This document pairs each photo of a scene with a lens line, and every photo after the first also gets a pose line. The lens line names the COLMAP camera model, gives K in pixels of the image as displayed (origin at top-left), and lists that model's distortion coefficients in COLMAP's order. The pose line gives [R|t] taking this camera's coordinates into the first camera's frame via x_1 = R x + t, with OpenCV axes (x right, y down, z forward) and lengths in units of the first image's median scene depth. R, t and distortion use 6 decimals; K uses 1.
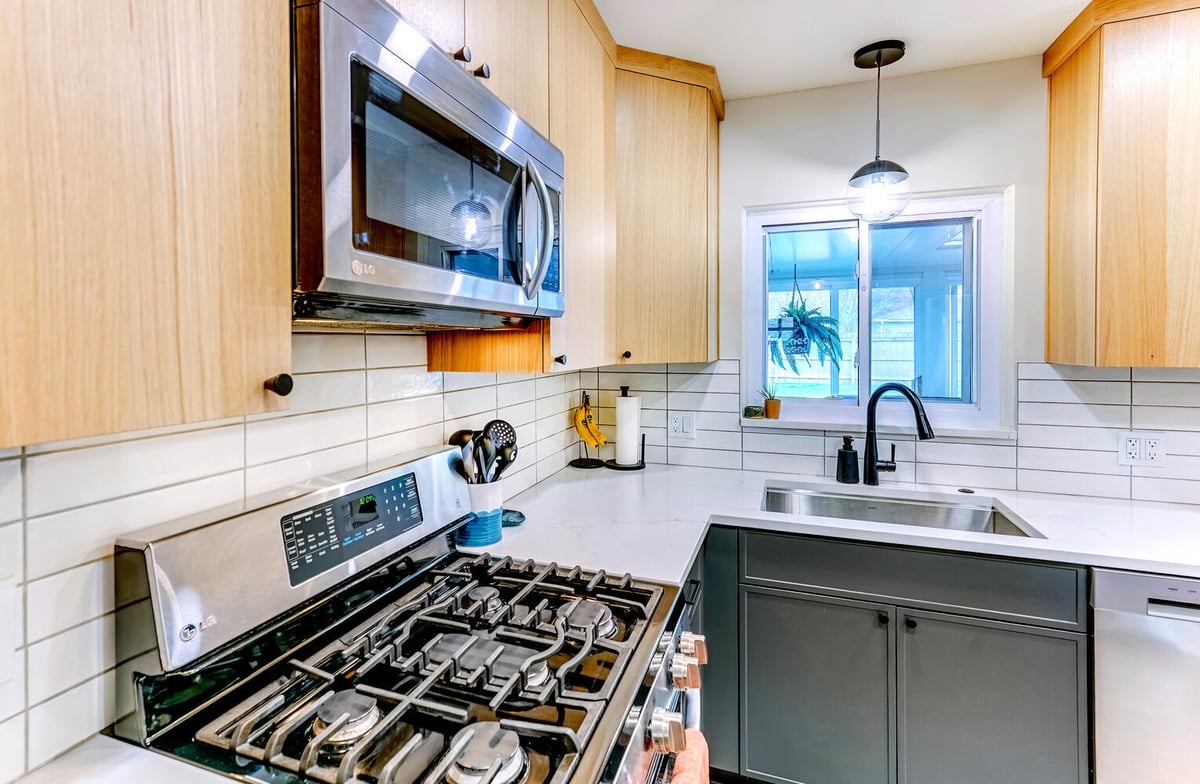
lens RADIAL K [[564.0, 0, 584.3], [0, 564.0, 351.7], [0, 0, 1]] dist [0.005046, -0.002260]
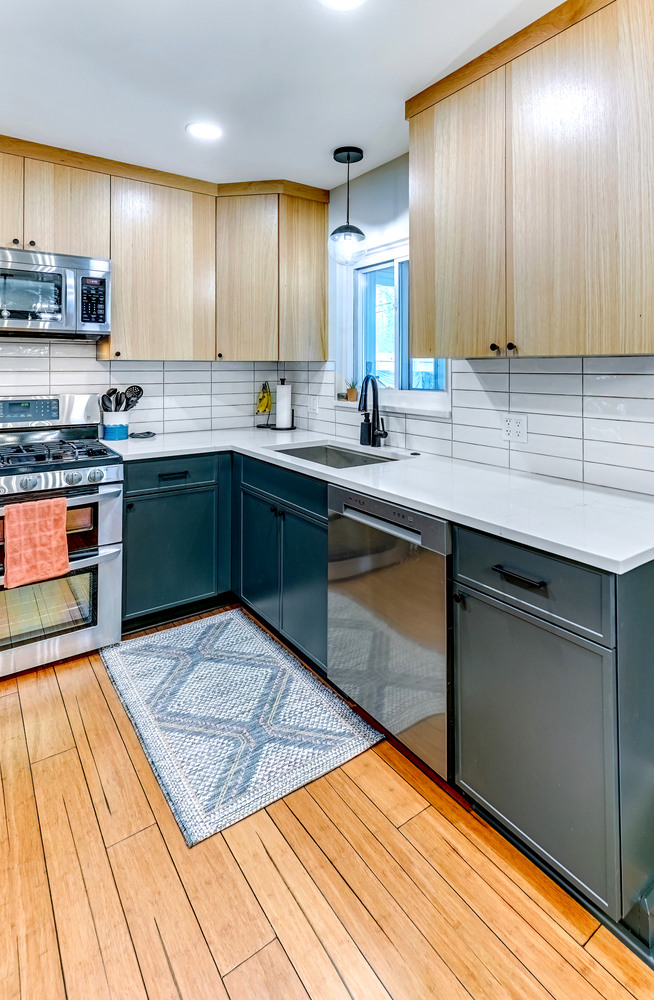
lens RADIAL K [[516.6, 0, 370.1], [0, 516.6, 360.8], [0, 0, 1]] dist [0.025644, -0.016822]
pose [[0.853344, -0.005367, -0.521321, 1.250557], [-0.010727, 0.999555, -0.027849, 0.059489], [0.521238, 0.029357, 0.852906, -0.131925]]
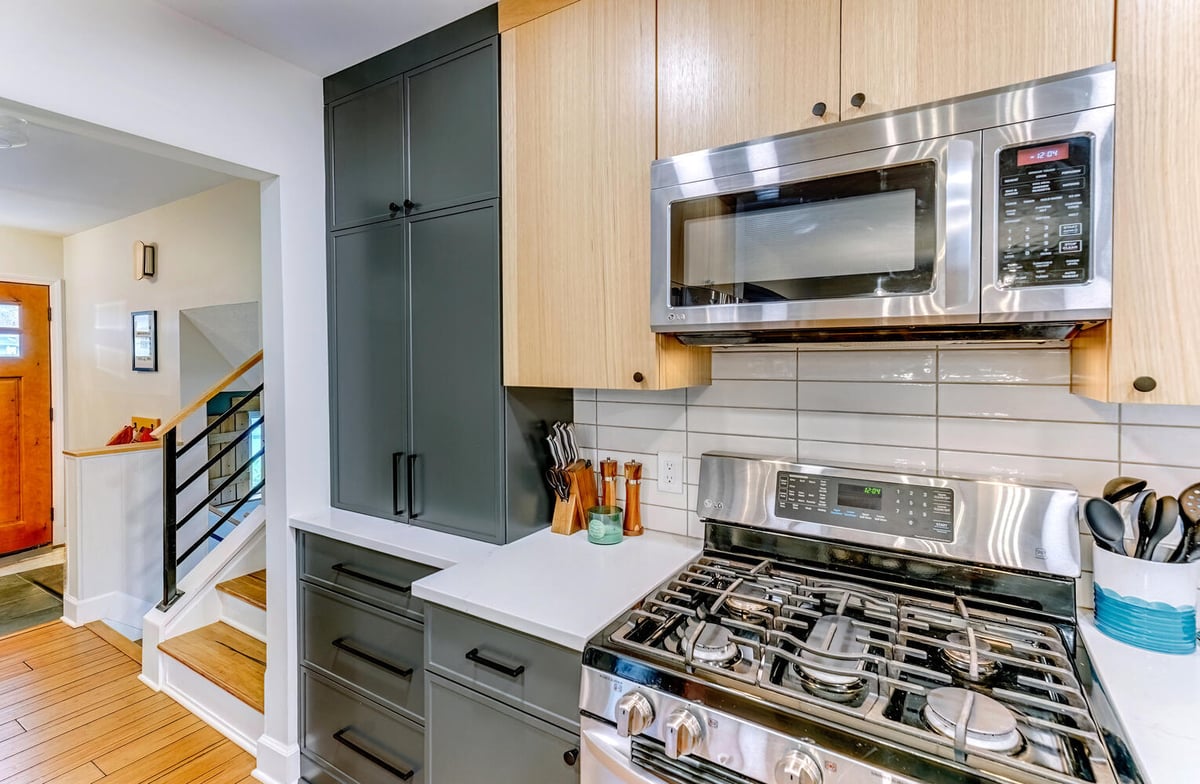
lens RADIAL K [[564.0, 0, 536.3], [0, 564.0, 365.1], [0, 0, 1]] dist [0.005046, -0.002260]
pose [[-0.275268, 0.015605, -0.961241, 0.515153], [-0.010863, 0.999754, 0.019341, -0.007613], [0.961306, 0.015766, -0.275030, 0.359575]]
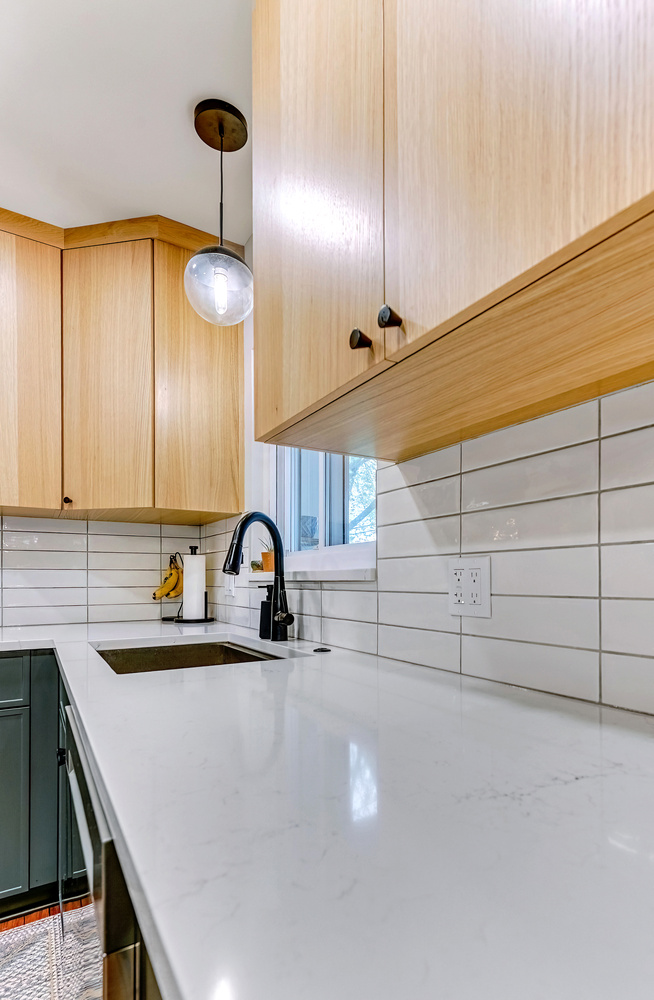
lens RADIAL K [[571.0, 0, 394.3], [0, 571.0, 580.4], [0, 0, 1]] dist [0.027679, 0.003931]
pose [[0.797417, -0.000502, -0.603429, 1.223963], [-0.013844, 0.999721, -0.019126, 0.169778], [0.603270, 0.023605, 0.797187, 0.451820]]
